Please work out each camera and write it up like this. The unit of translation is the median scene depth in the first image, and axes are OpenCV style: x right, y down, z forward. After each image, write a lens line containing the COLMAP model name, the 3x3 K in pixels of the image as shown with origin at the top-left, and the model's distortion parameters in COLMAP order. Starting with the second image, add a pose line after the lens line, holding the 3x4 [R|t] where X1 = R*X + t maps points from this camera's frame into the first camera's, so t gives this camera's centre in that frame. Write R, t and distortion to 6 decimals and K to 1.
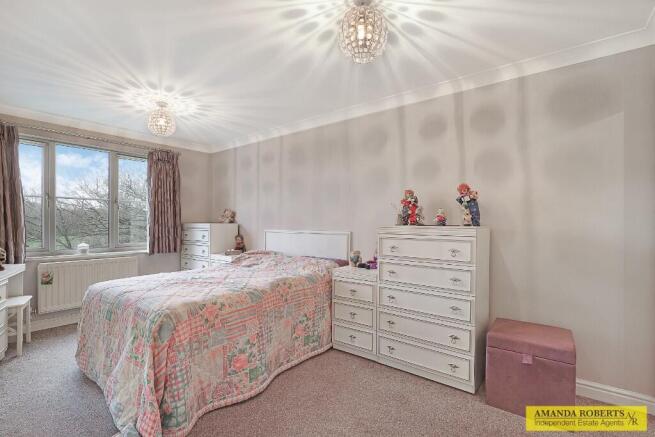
lens RADIAL K [[305.8, 0, 327.2], [0, 305.8, 222.6], [0, 0, 1]] dist [-0.016035, 0.000657]
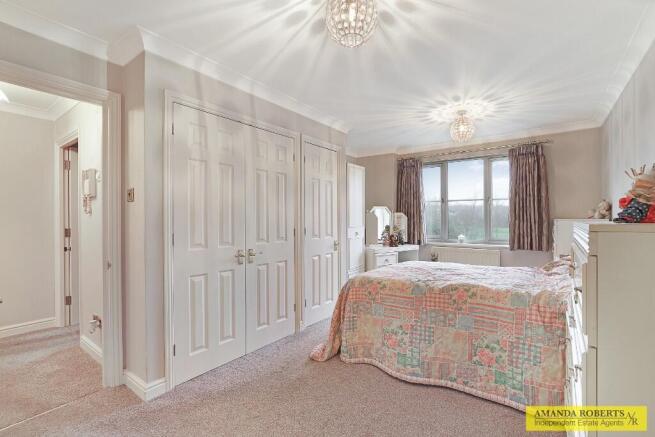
lens RADIAL K [[305.8, 0, 327.0], [0, 305.8, 217.7], [0, 0, 1]] dist [-0.016035, 0.000657]
pose [[0.013759, -0.007896, -0.999874, 0.553594], [0.003999, 0.999961, -0.007842, 0.003519], [0.999897, -0.003890, 0.013790, 0.479132]]
